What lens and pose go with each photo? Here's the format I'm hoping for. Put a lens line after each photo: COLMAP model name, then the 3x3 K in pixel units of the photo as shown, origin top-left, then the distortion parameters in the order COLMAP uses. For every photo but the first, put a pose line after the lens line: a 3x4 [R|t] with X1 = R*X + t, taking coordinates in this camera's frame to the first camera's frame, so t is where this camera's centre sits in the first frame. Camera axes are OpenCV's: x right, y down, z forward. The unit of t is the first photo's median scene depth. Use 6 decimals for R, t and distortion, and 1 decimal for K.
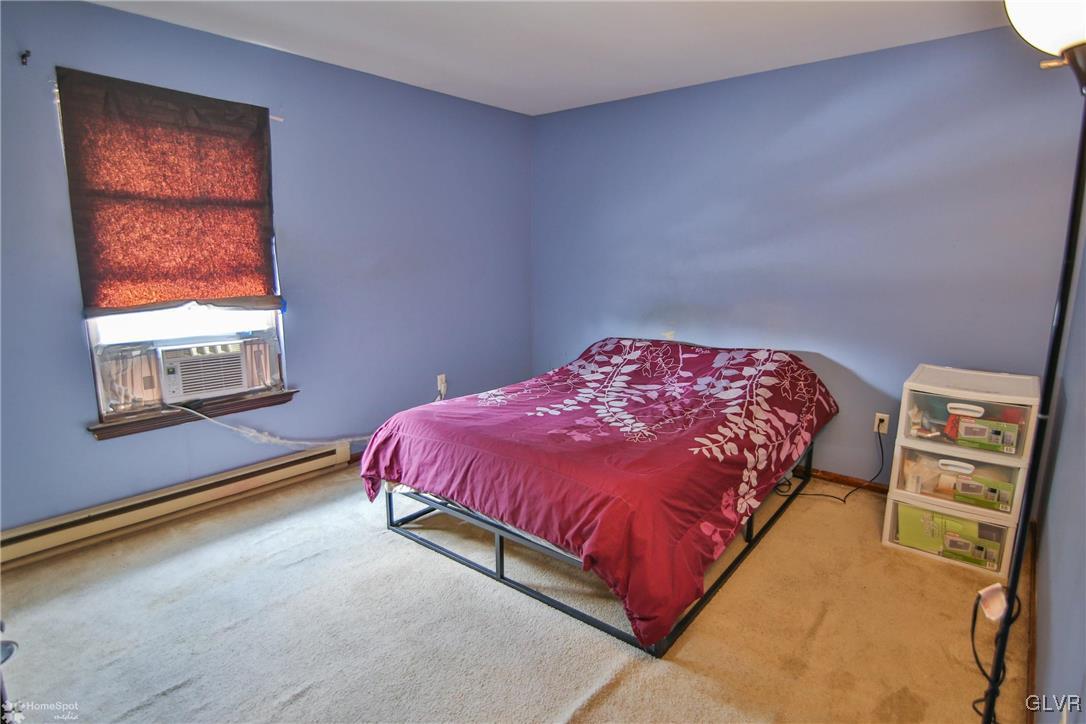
lens RADIAL K [[568.1, 0, 542.9], [0, 568.1, 360.1], [0, 0, 1]] dist [-0.016049, 0.000315]
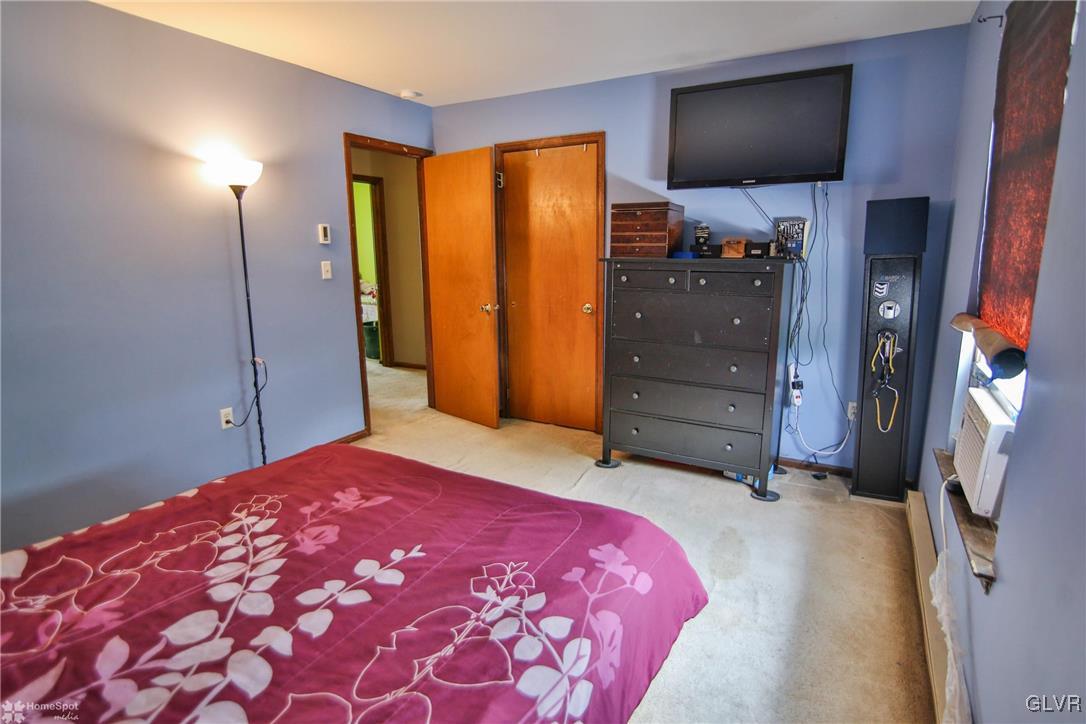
lens RADIAL K [[568.1, 0, 544.0], [0, 568.1, 358.2], [0, 0, 1]] dist [-0.016049, 0.000315]
pose [[-0.979584, 0.040179, -0.196981, -0.041107], [-0.032735, 0.934869, 0.353480, -0.258874], [0.198354, 0.352711, -0.914467, 1.413327]]
